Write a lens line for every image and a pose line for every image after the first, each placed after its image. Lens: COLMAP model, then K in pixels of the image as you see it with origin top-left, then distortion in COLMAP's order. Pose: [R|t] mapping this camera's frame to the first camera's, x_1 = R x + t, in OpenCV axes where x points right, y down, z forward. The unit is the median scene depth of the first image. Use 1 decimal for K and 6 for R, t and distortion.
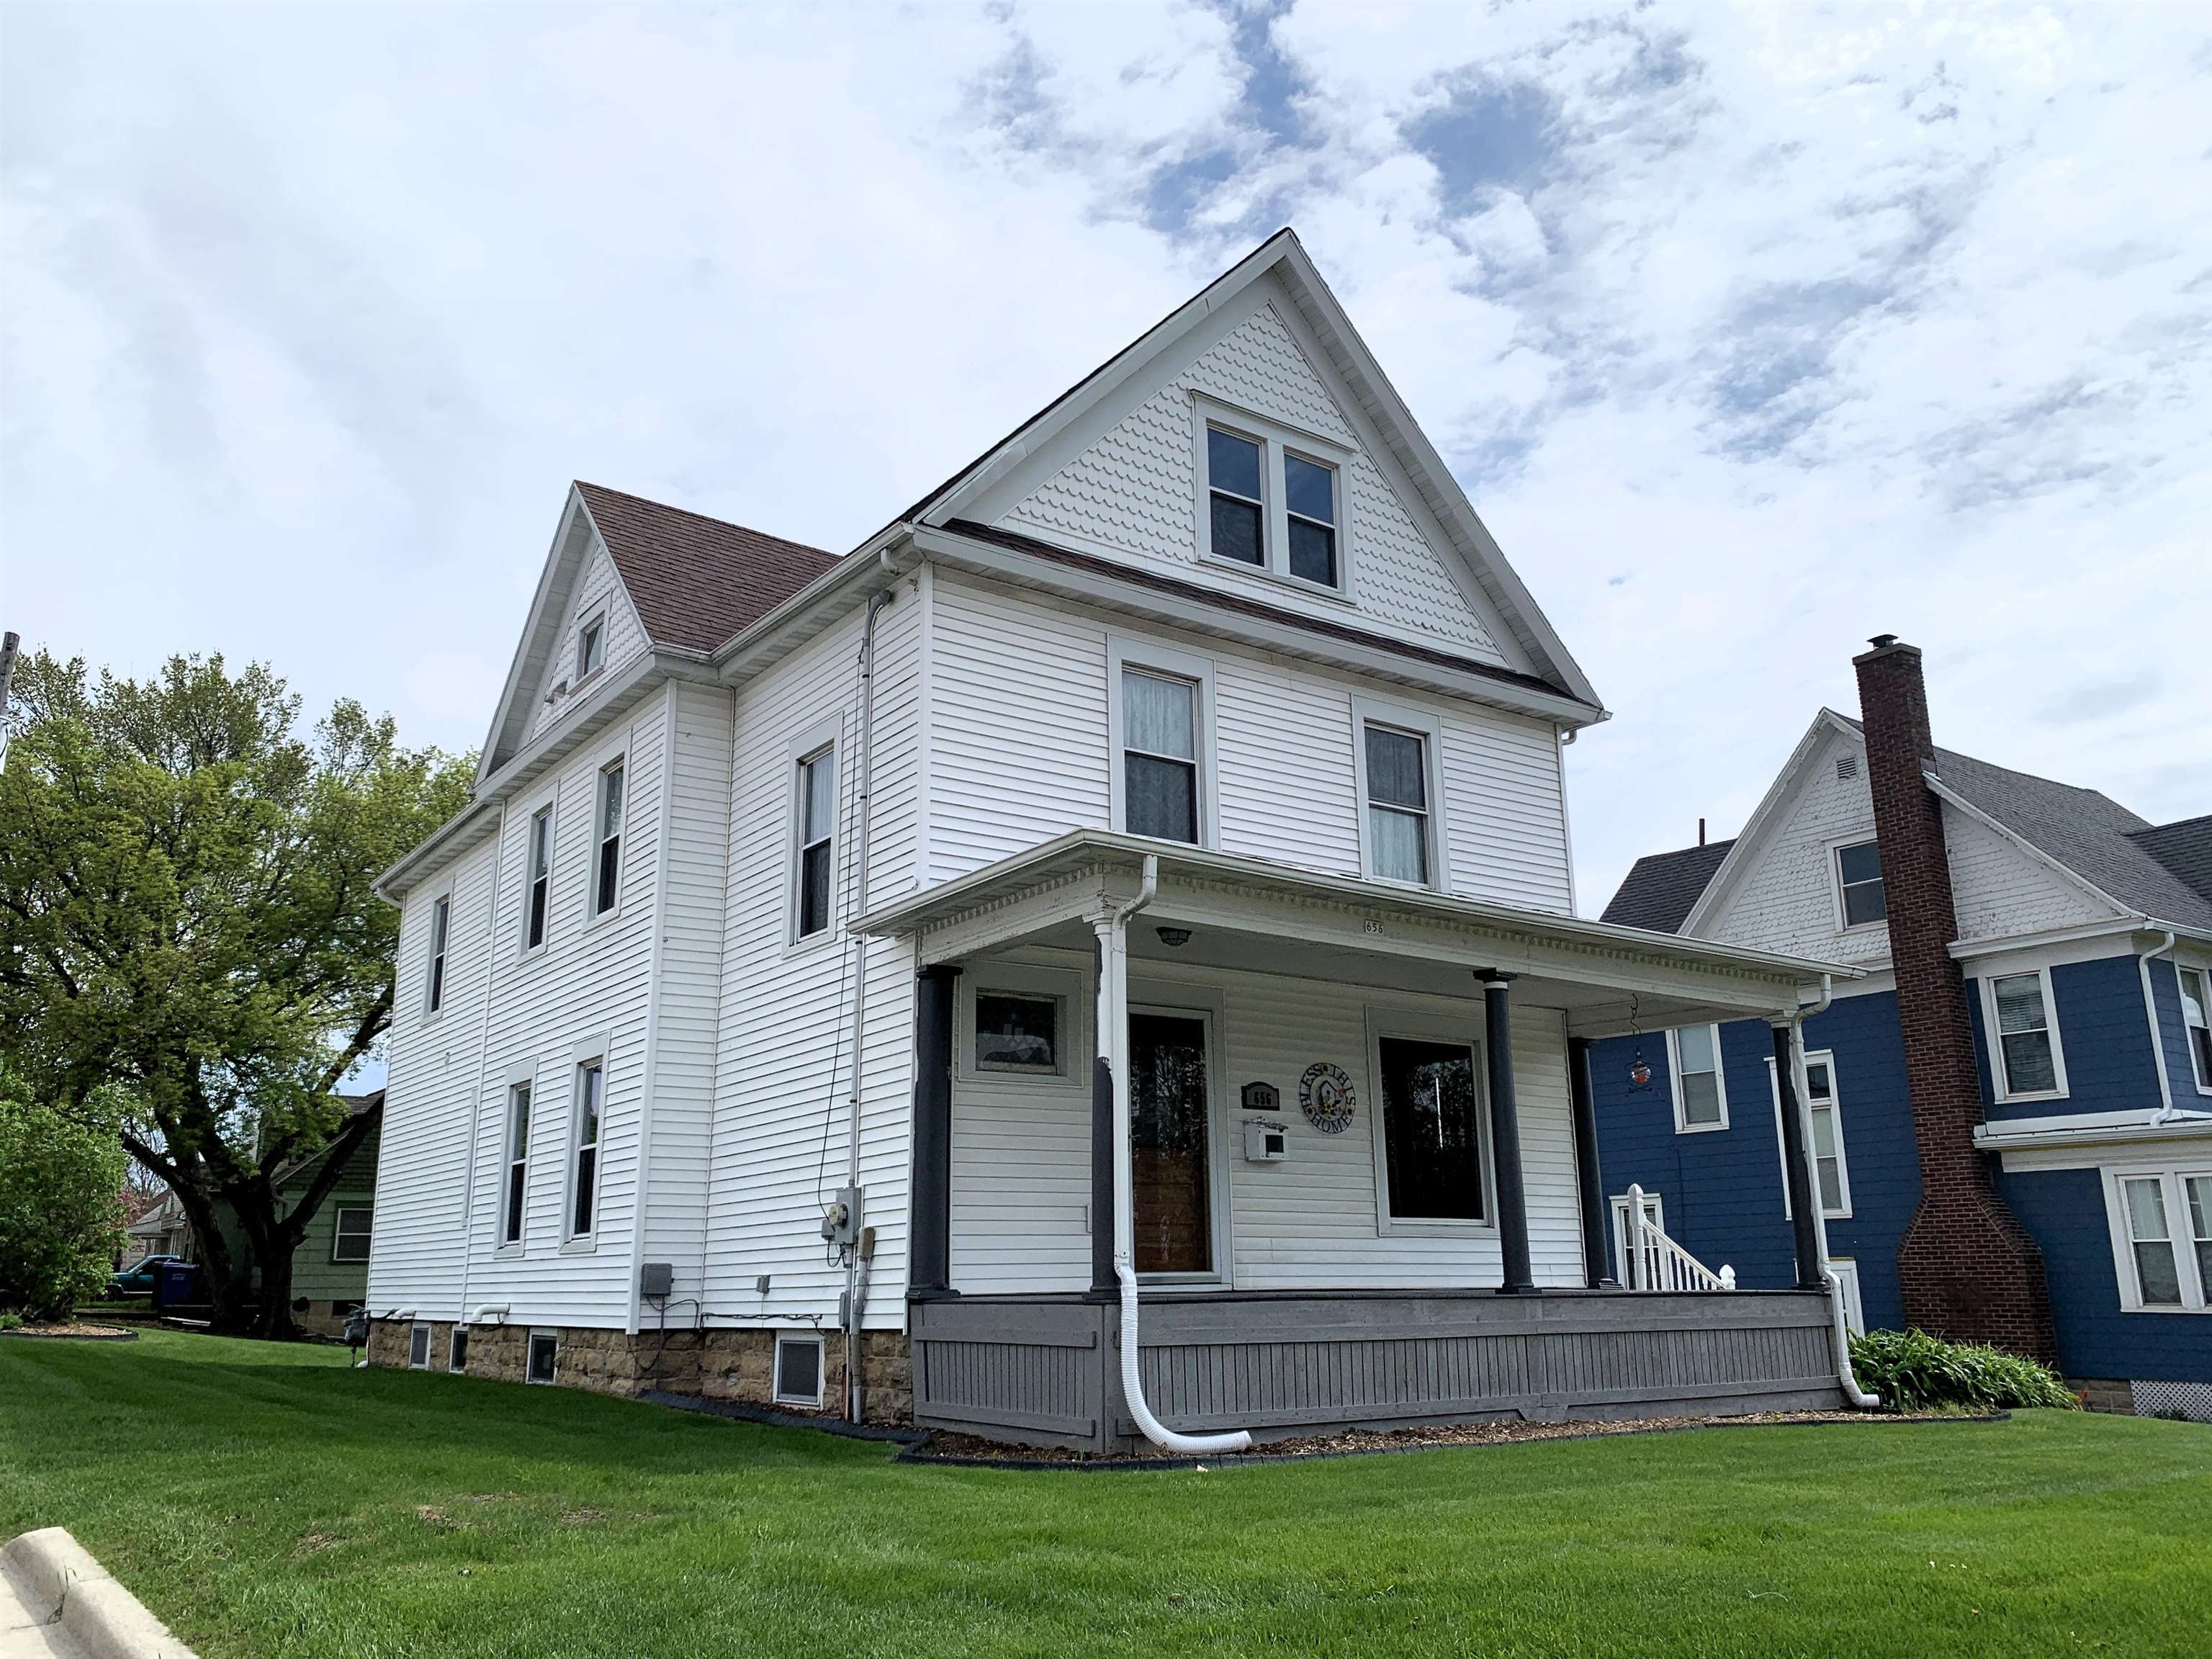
lens RADIAL K [[1670.1, 0, 1106.0], [0, 1670.1, 829.5], [0, 0, 1]] dist [0.087601, -0.142957]
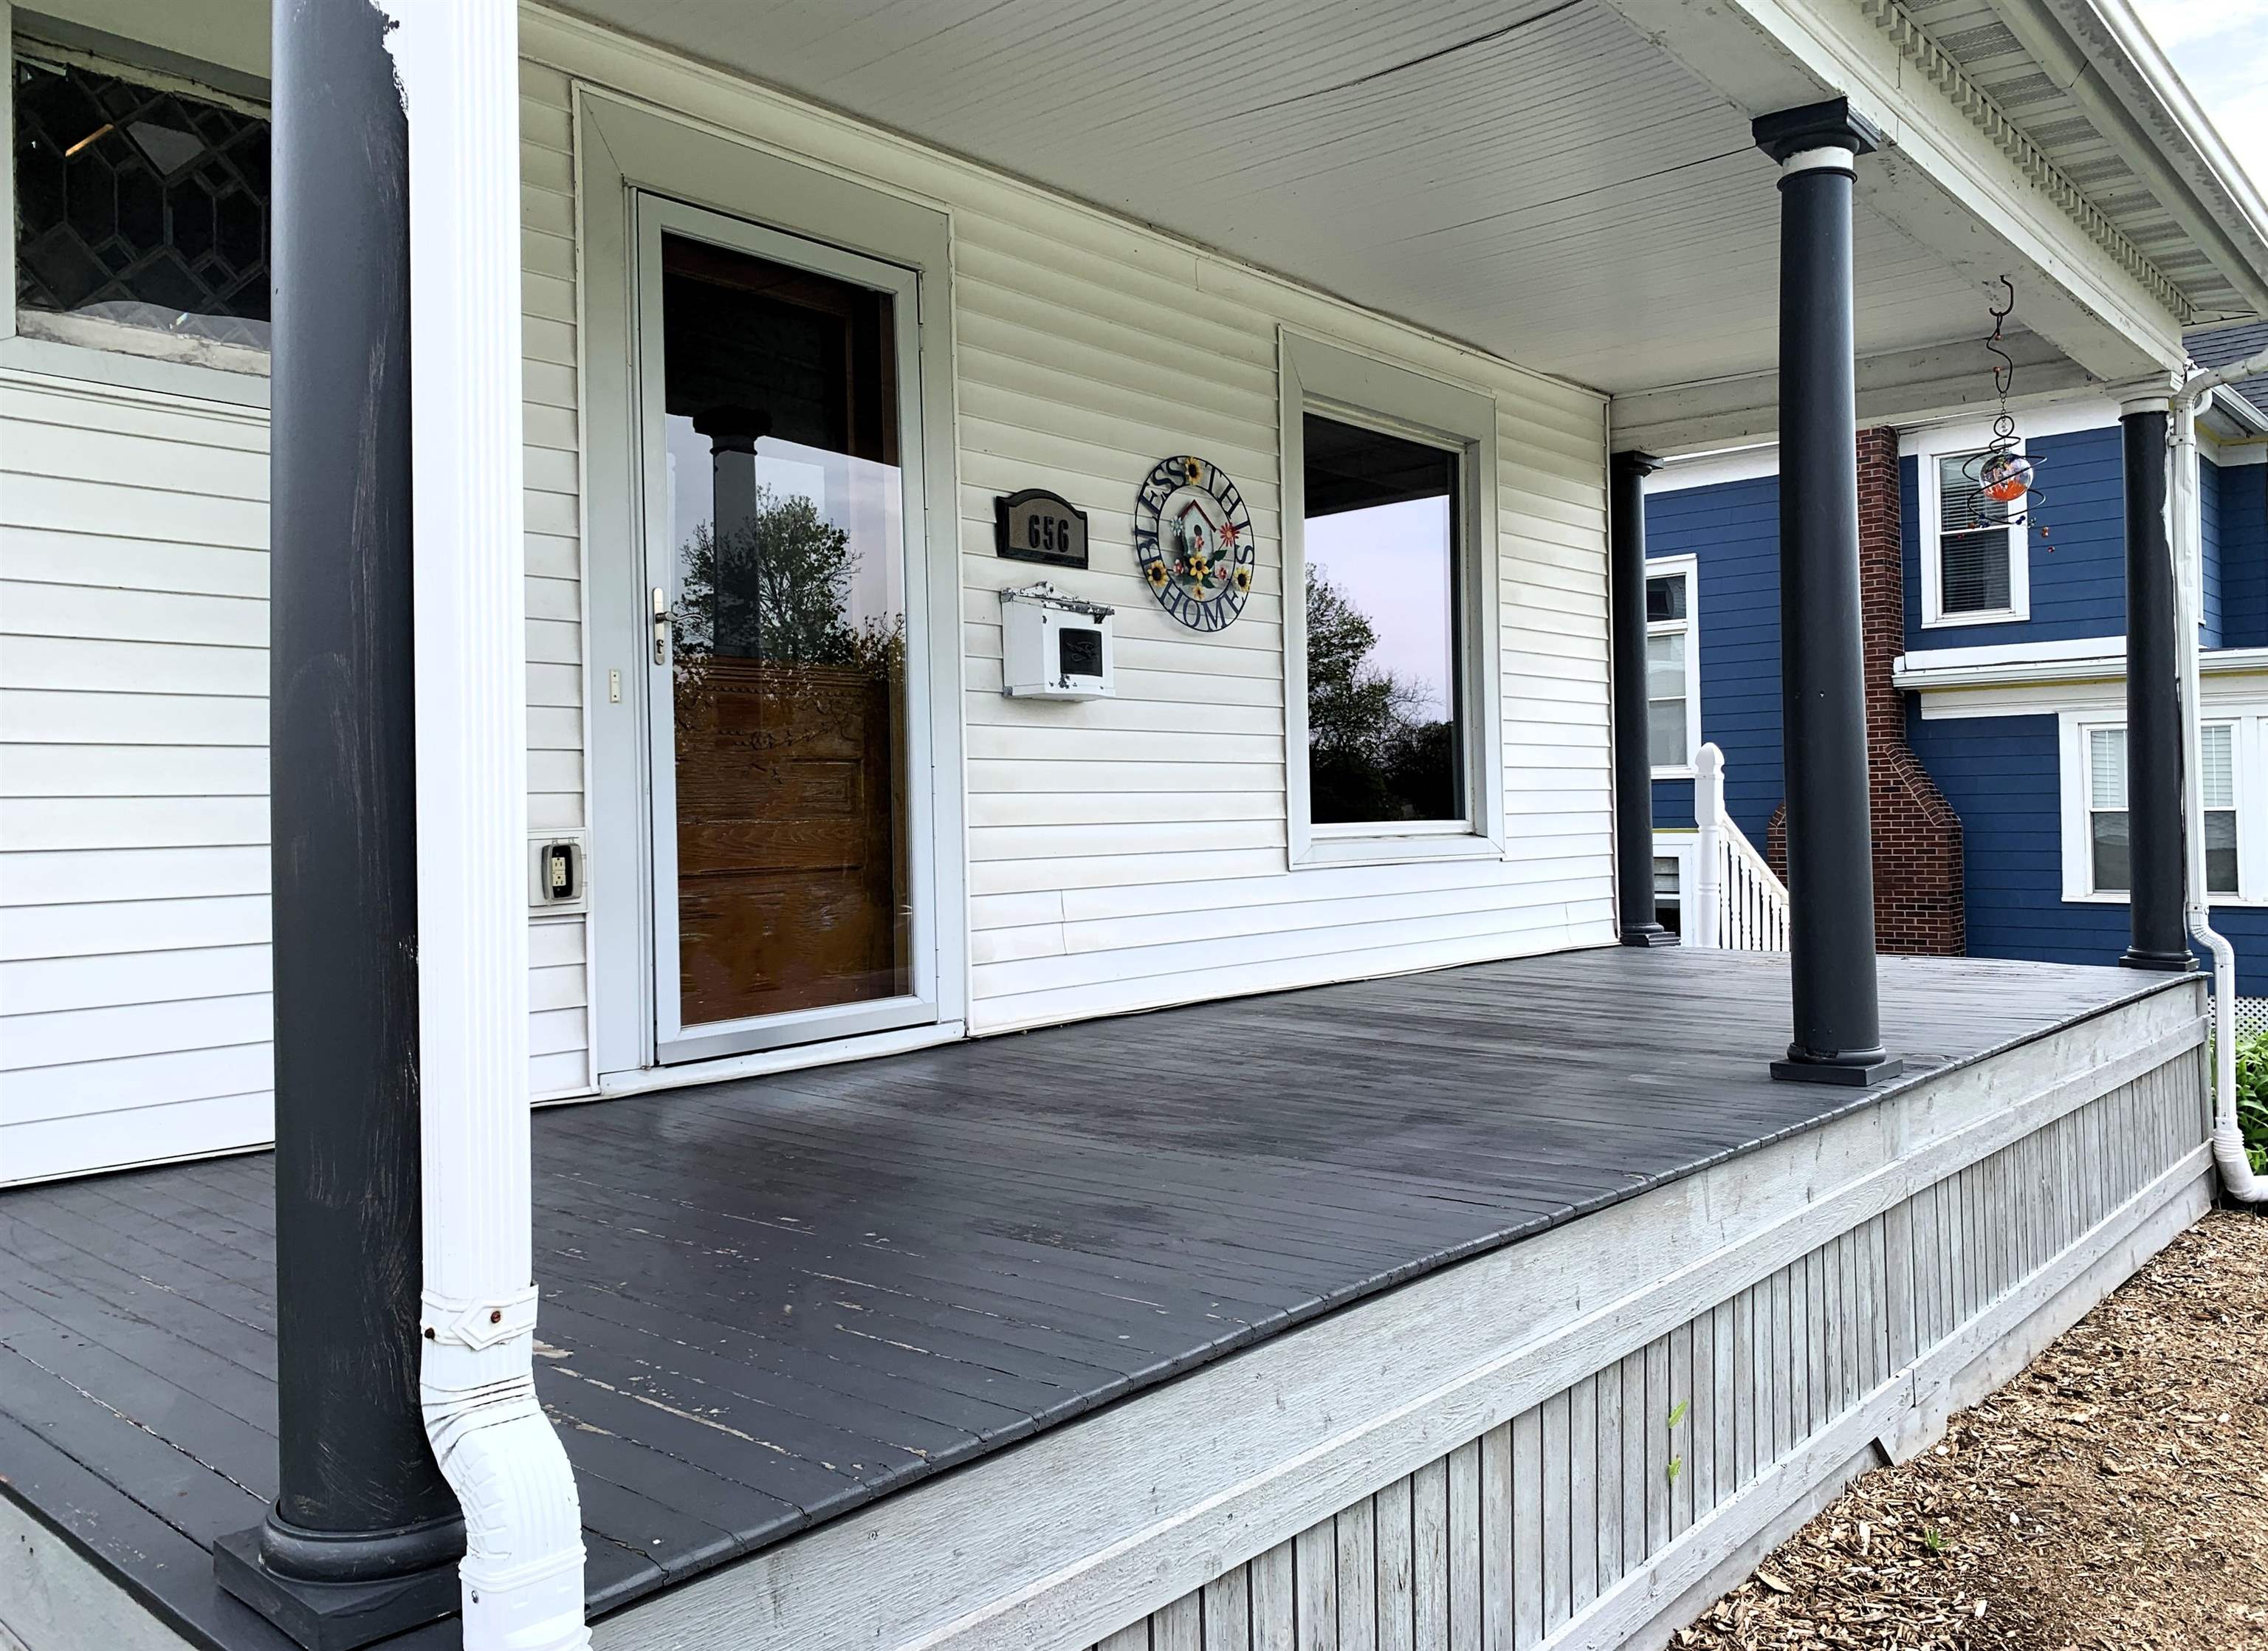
lens RADIAL K [[1699.0, 0, 1134.0], [0, 1699.0, 825.5], [0, 0, 1]] dist [0.044736, 0.001944]
pose [[0.970950, -0.009412, 0.239098, 0.018978], [-0.053952, 0.964884, 0.257076, 0.114044], [-0.233121, -0.262508, 0.936346, 0.569627]]
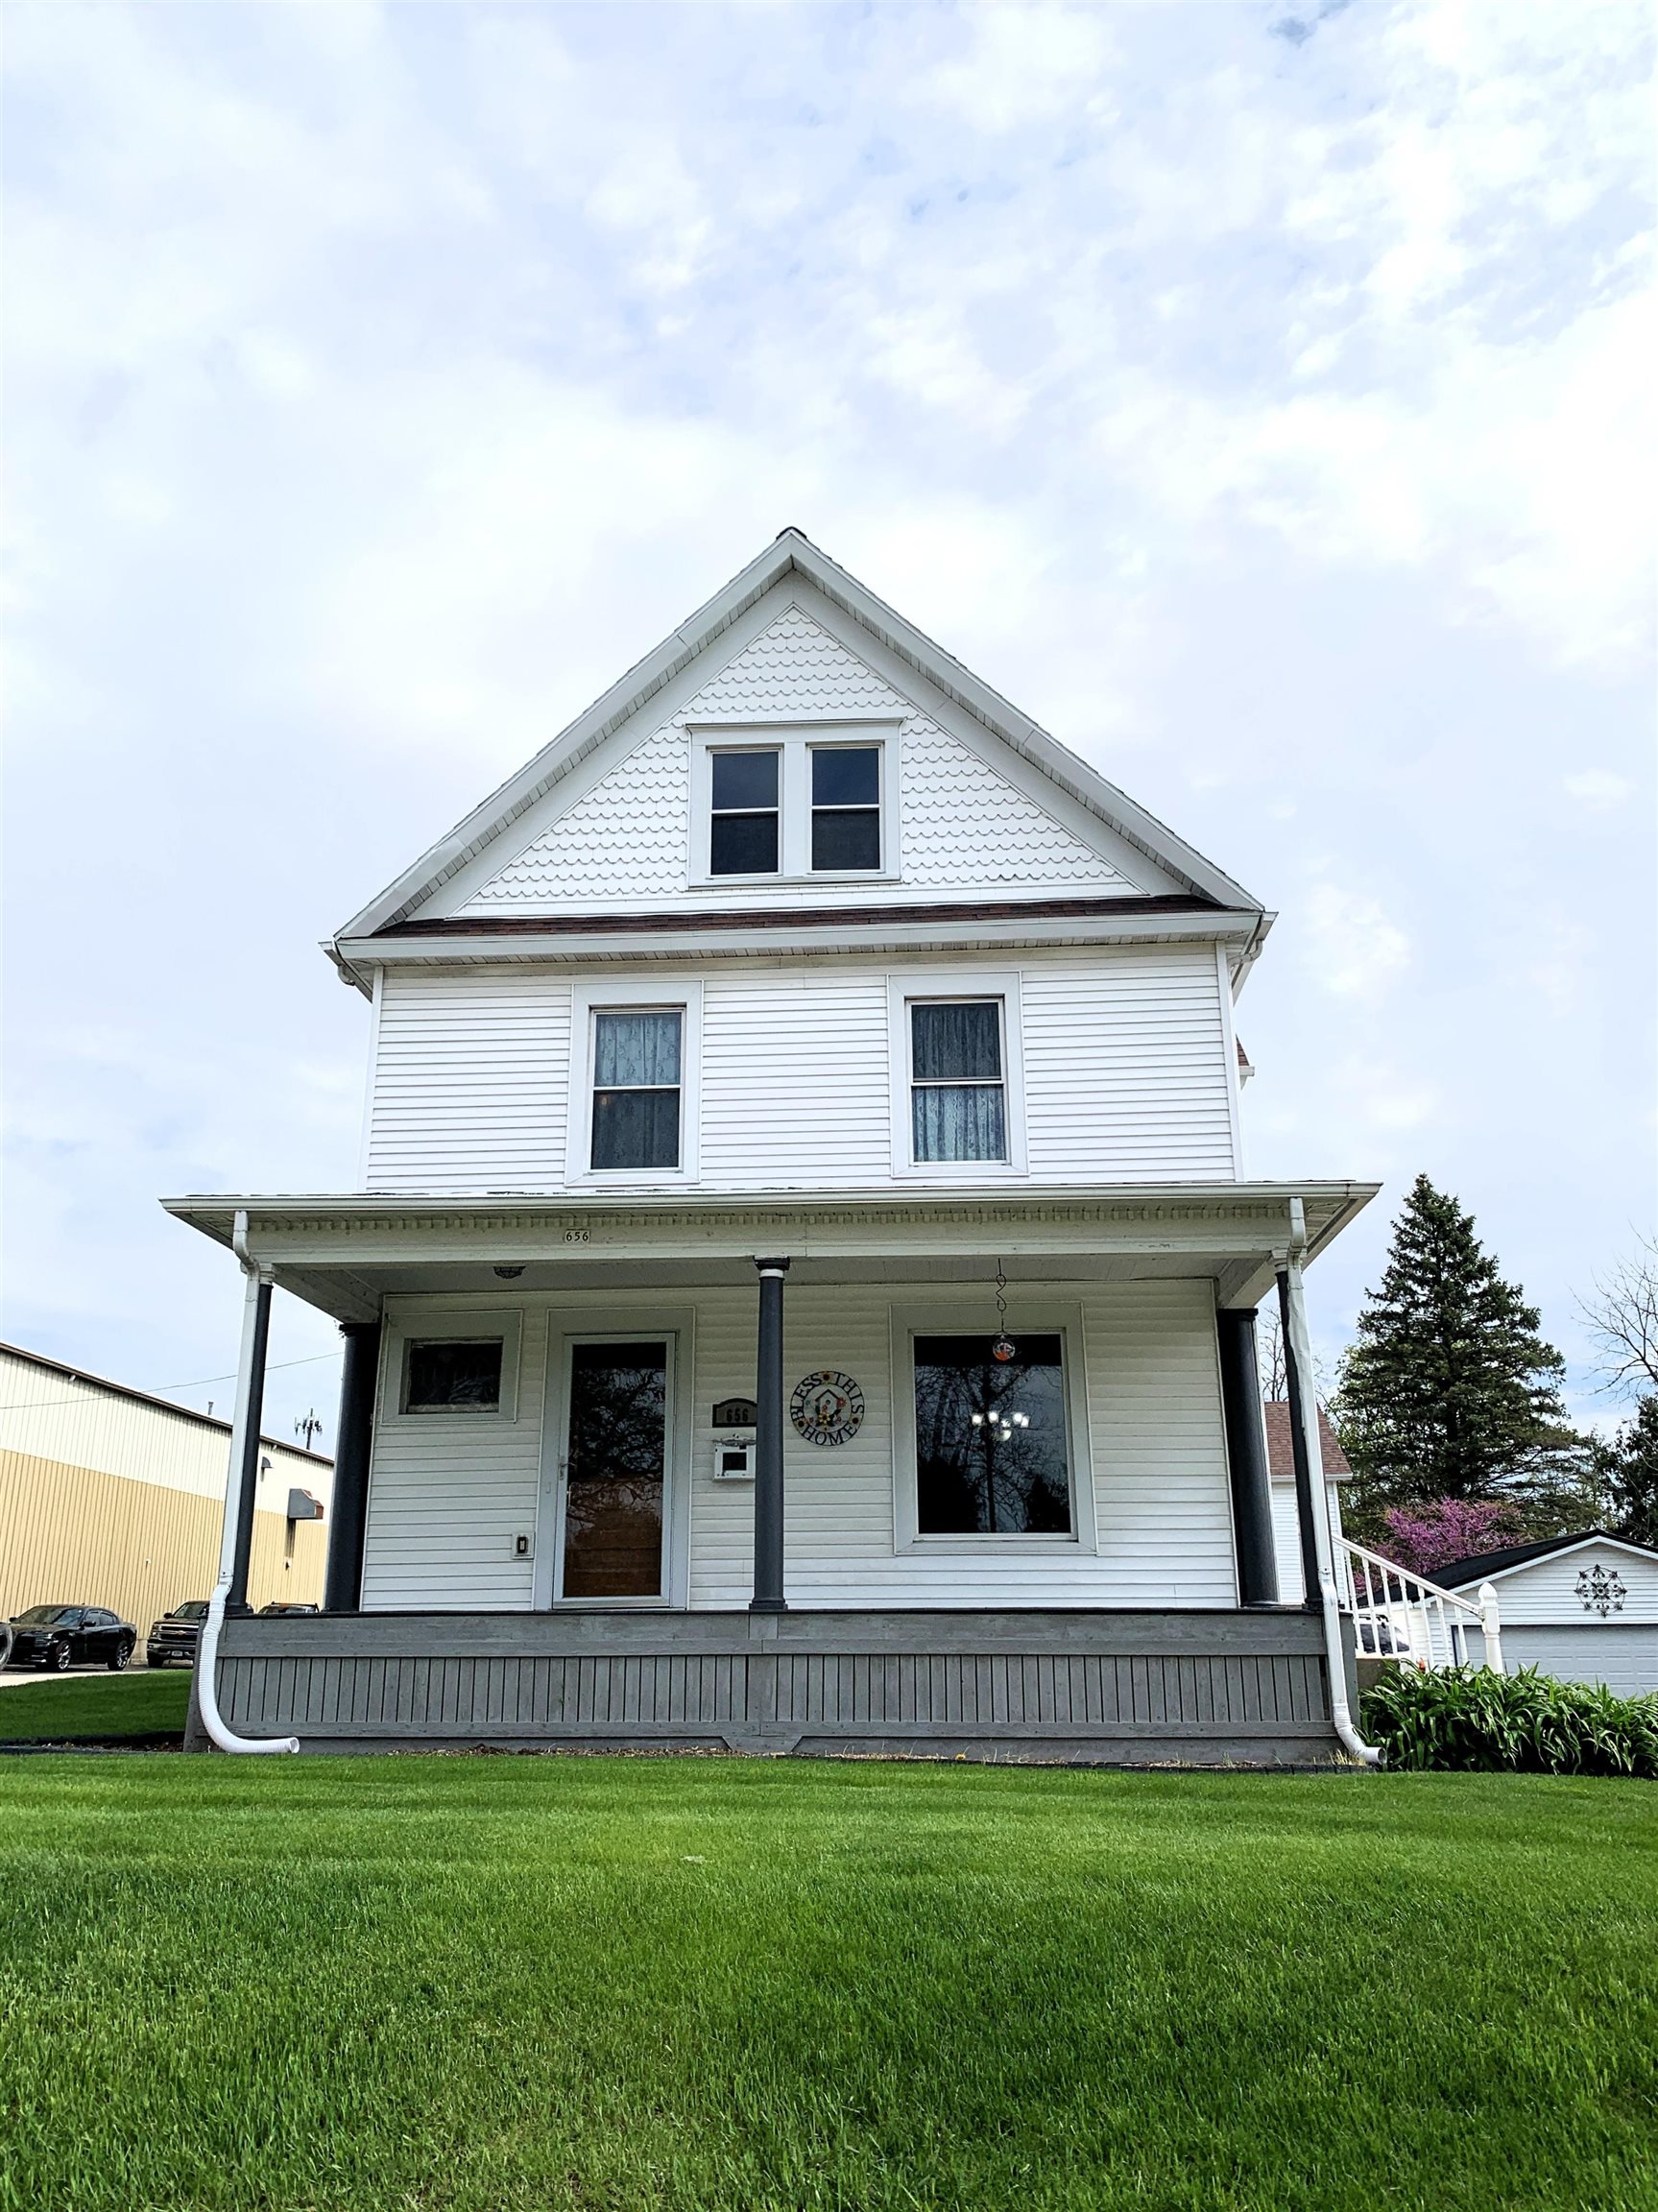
lens RADIAL K [[1656.0, 0, 829.0], [0, 1656.0, 1106.0], [0, 0, 1]] dist [0.082861, -0.112540]
pose [[0.787356, -0.188692, -0.586912, 0.671476], [0.158783, 0.981959, -0.102687, 0.083792], [0.595699, -0.012341, 0.803113, 0.237474]]
